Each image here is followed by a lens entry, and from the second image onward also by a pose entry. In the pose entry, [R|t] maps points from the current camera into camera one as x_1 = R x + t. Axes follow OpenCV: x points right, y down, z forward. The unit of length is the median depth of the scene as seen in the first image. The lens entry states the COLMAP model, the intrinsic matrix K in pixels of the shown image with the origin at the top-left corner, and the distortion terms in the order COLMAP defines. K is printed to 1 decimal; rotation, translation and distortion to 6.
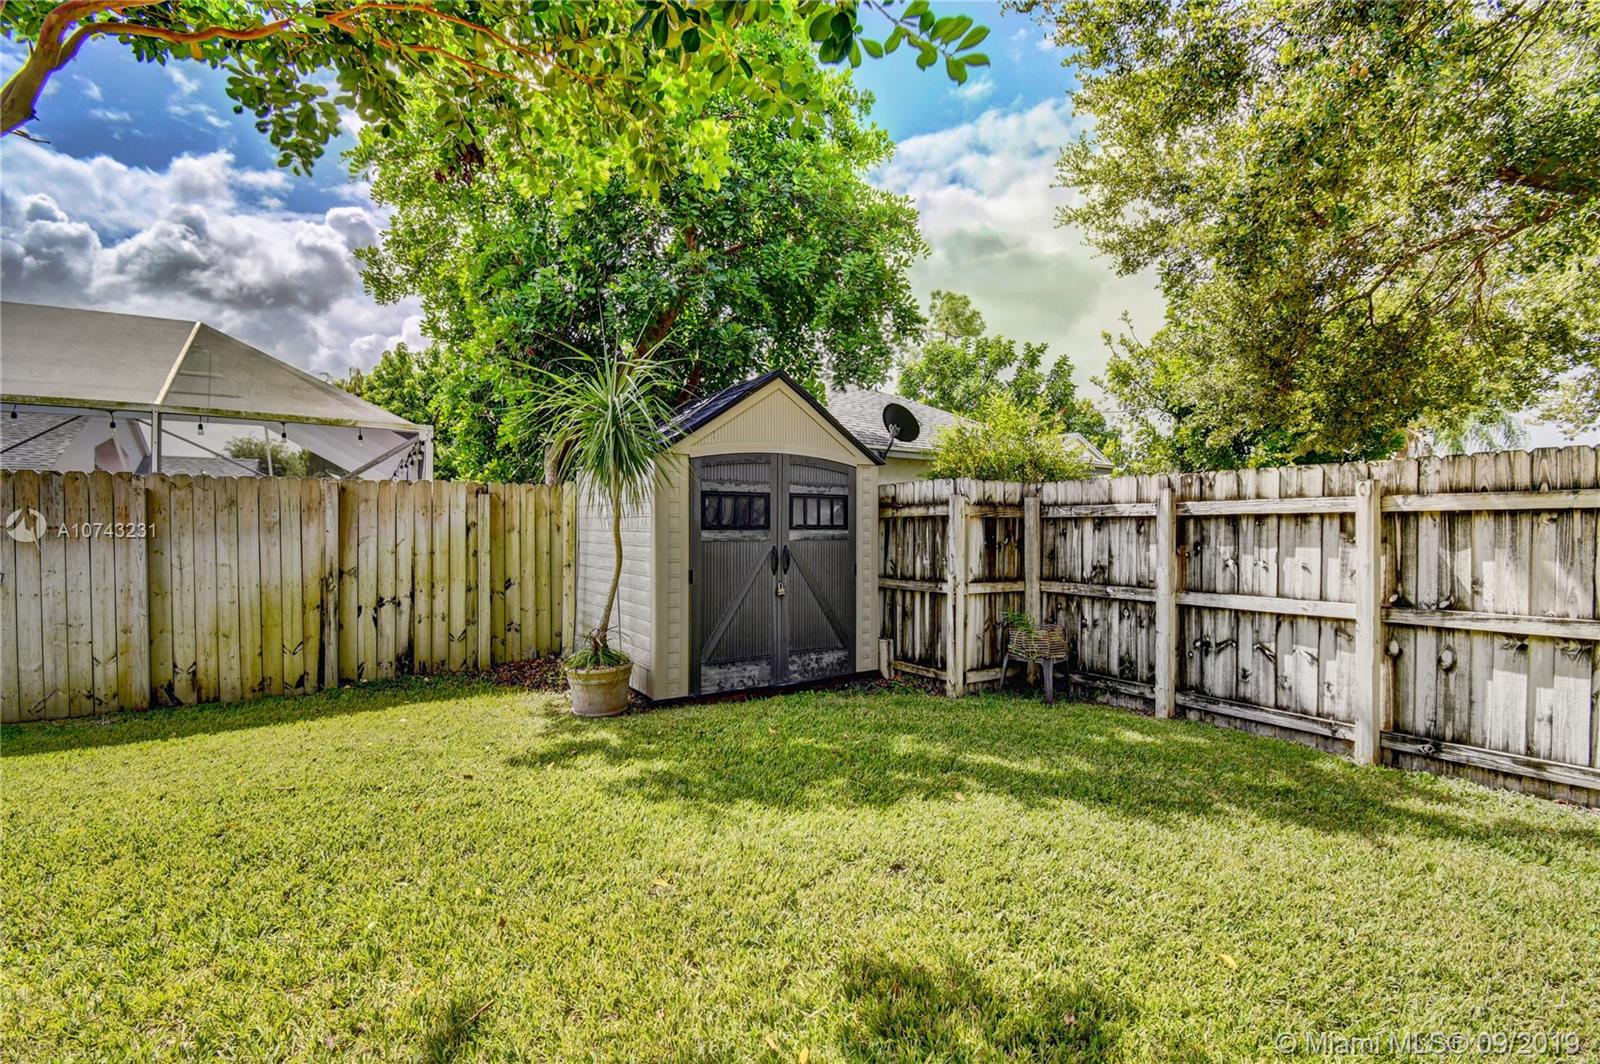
lens RADIAL K [[718.3, 0, 797.7], [0, 718.3, 530.9], [0, 0, 1]] dist [0.024586, -0.029365]
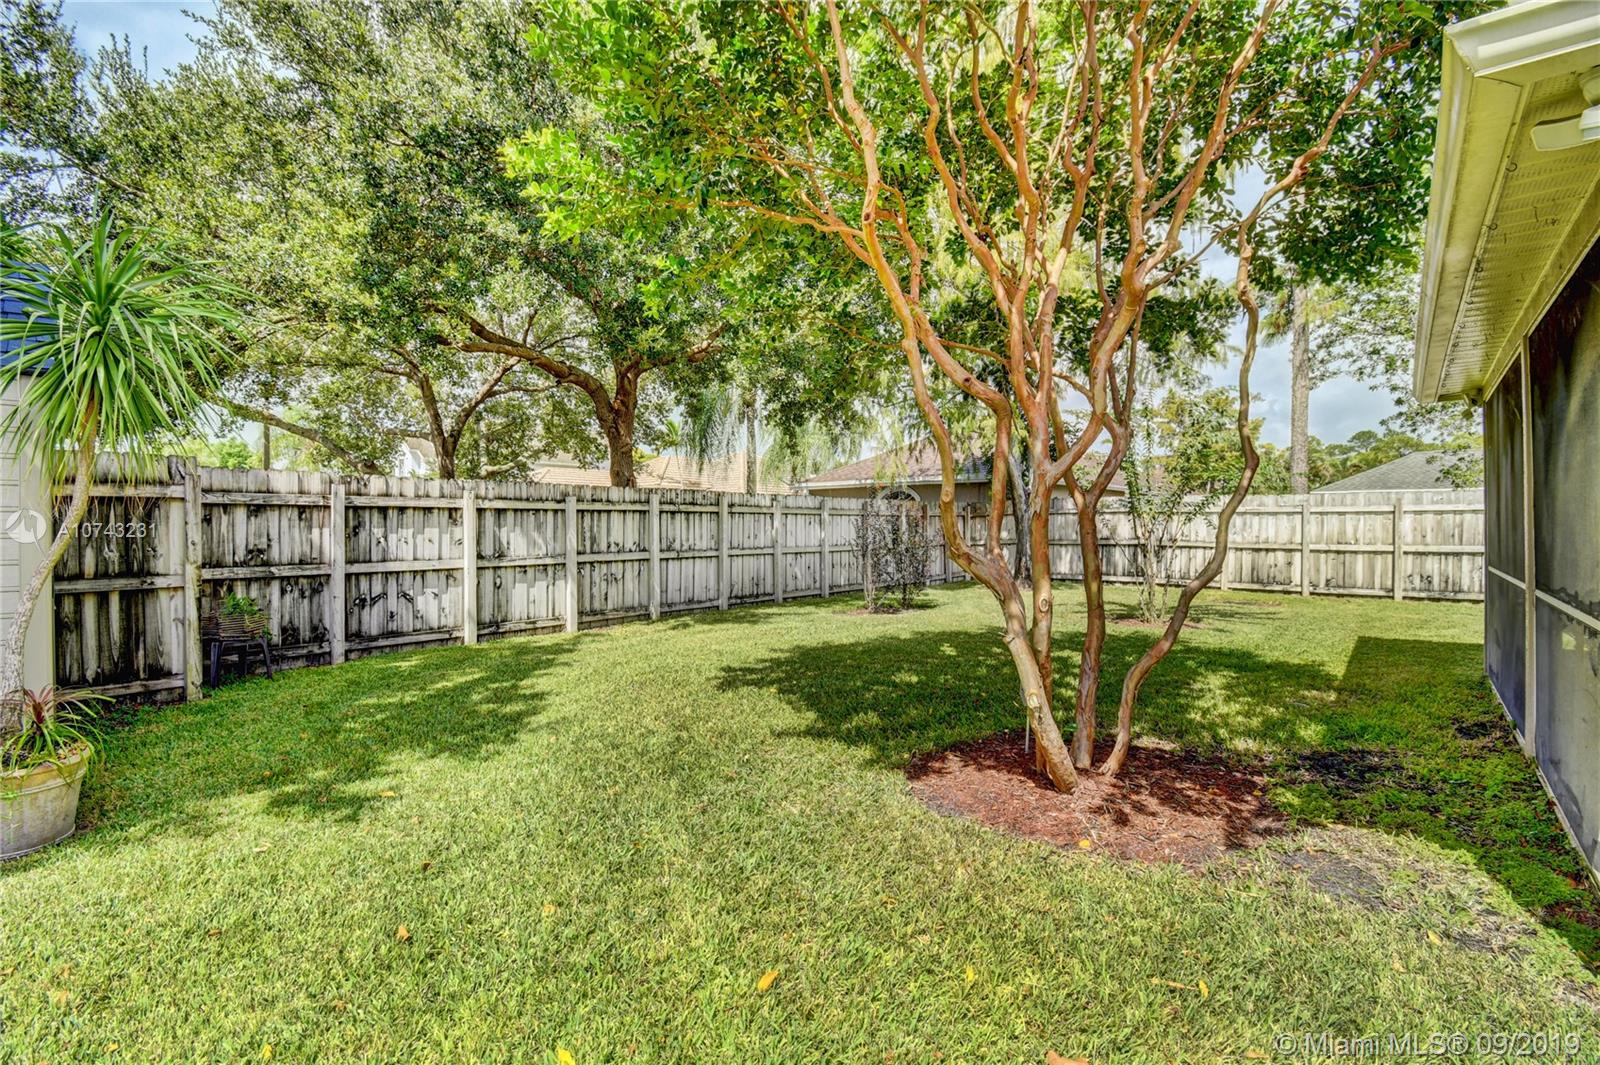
lens RADIAL K [[718.3, 0, 797.7], [0, 718.3, 531.4], [0, 0, 1]] dist [0.024586, -0.029365]
pose [[-0.296414, -0.009301, 0.955014, -1.002286], [0.001448, 0.999947, 0.010188, 0.013639], [-0.955059, 0.004403, -0.296384, 0.628621]]
